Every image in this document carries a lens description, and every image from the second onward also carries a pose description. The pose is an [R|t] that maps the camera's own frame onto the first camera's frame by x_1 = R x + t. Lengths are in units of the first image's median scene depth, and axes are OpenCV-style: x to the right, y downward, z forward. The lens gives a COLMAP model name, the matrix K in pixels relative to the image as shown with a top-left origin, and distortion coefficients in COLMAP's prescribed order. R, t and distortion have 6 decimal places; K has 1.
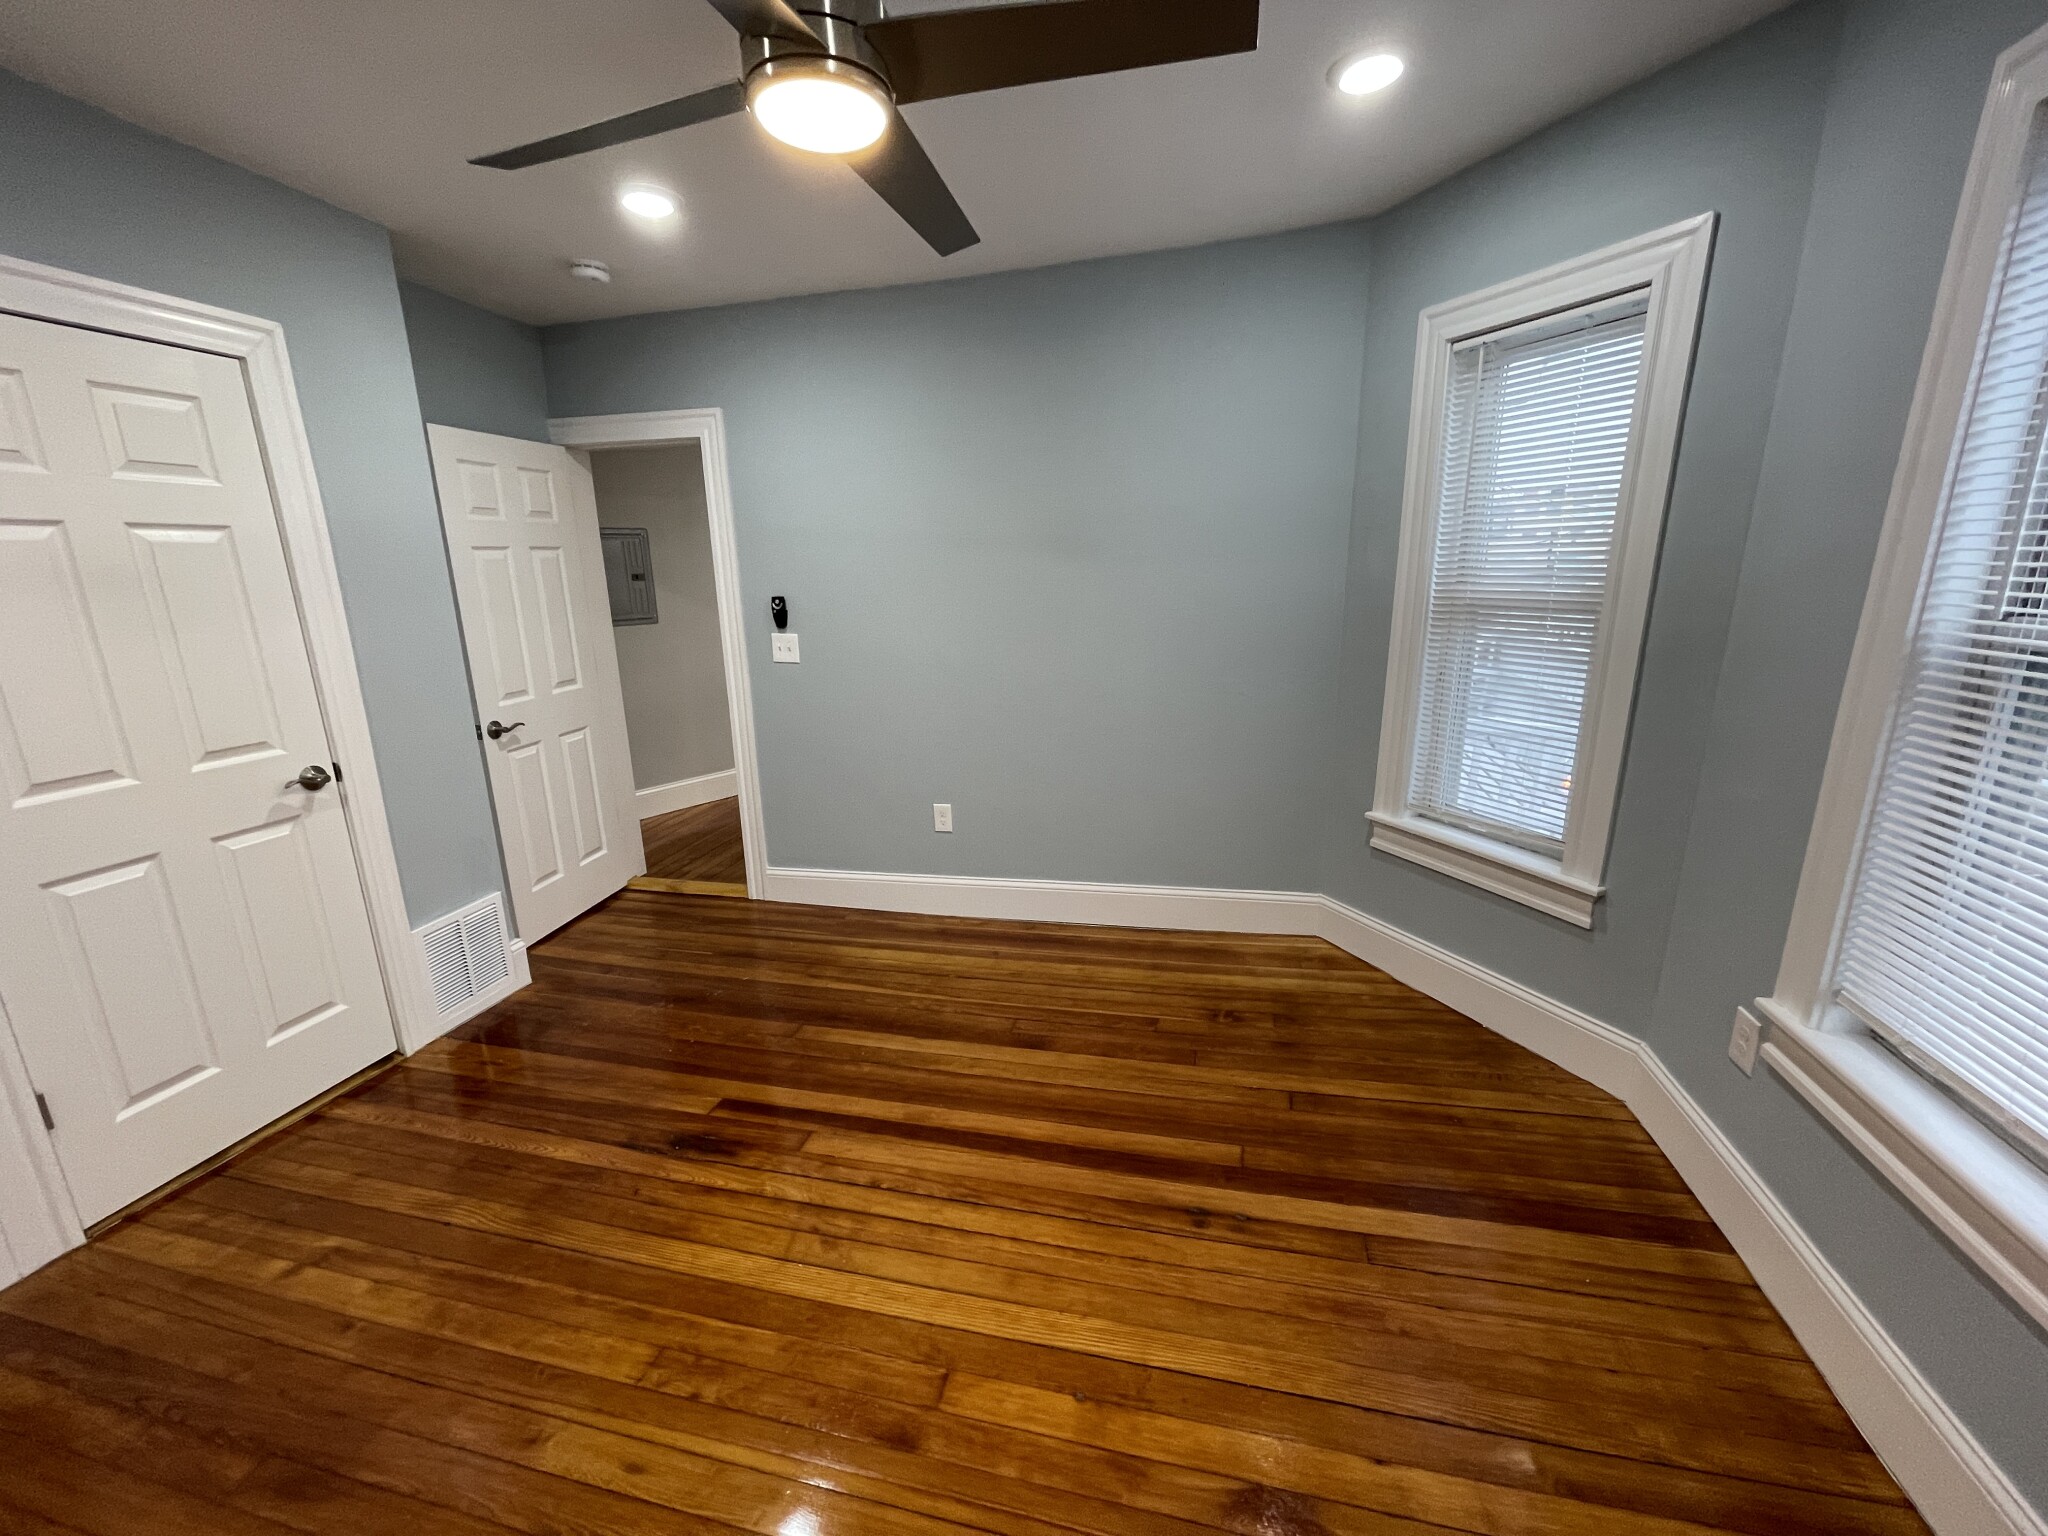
lens RADIAL K [[829.4, 0, 1023.4], [0, 829.4, 792.7], [0, 0, 1]] dist [-0.045207, 0.000077]
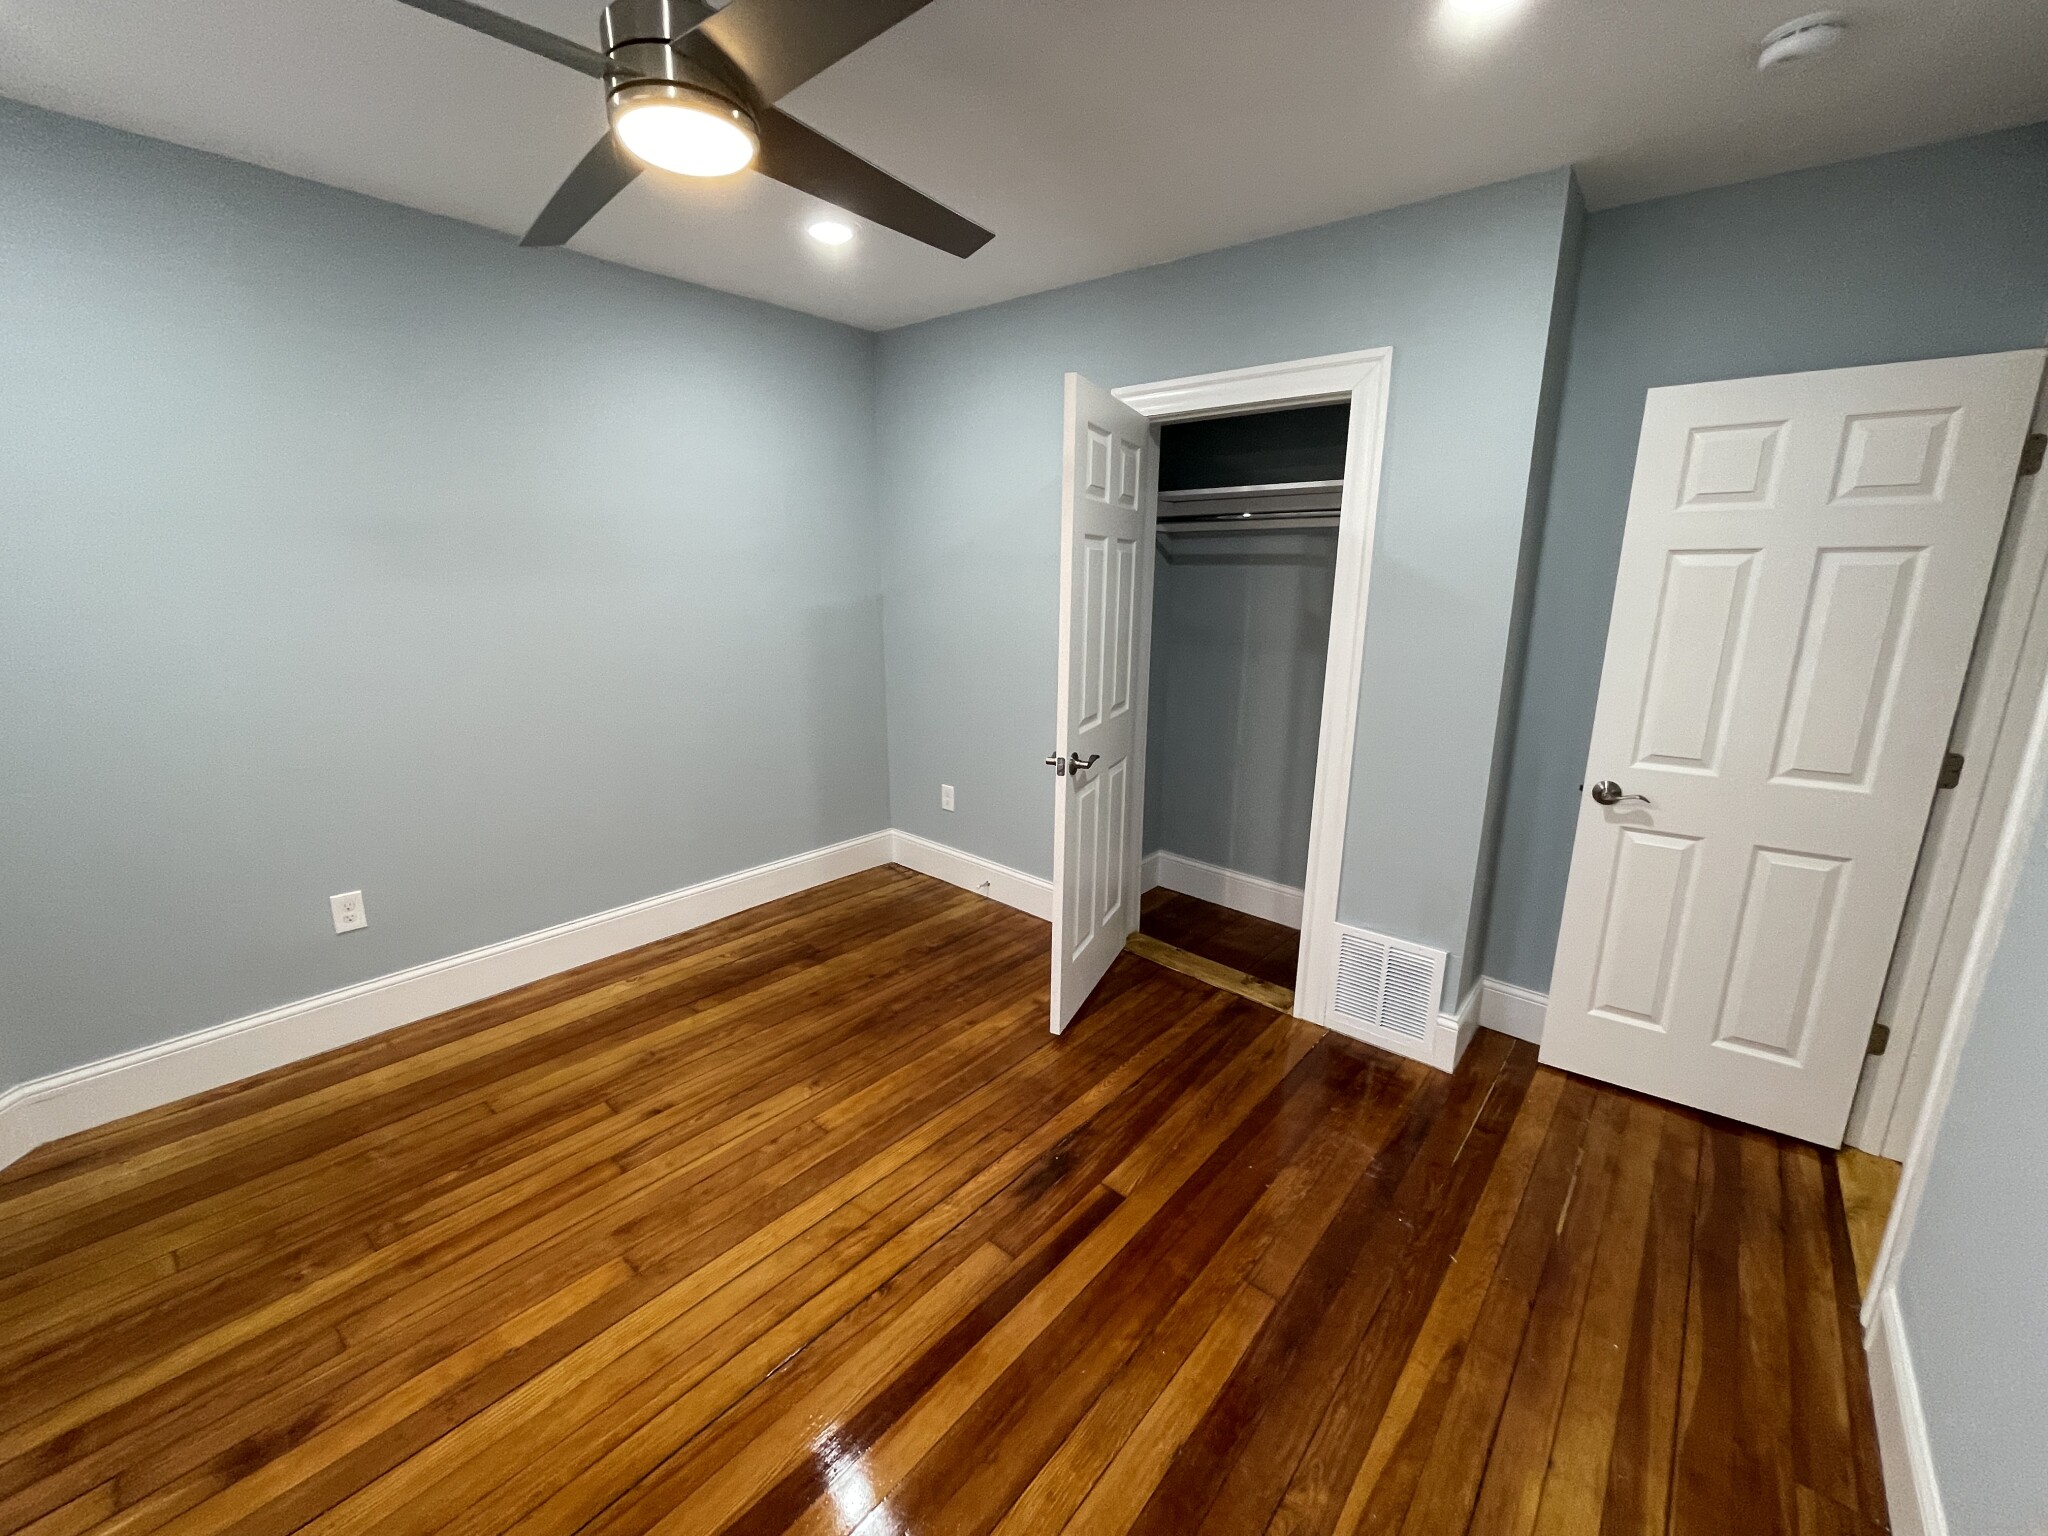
lens RADIAL K [[823.9, 0, 1019.8], [0, 823.9, 768.7], [0, 0, 1]] dist [-0.001507, 0.000403]
pose [[-0.464771, 0.213151, -0.859392, 0.392886], [-0.234987, 0.906093, 0.351818, -0.370164], [0.853680, 0.365461, -0.371038, 1.259536]]
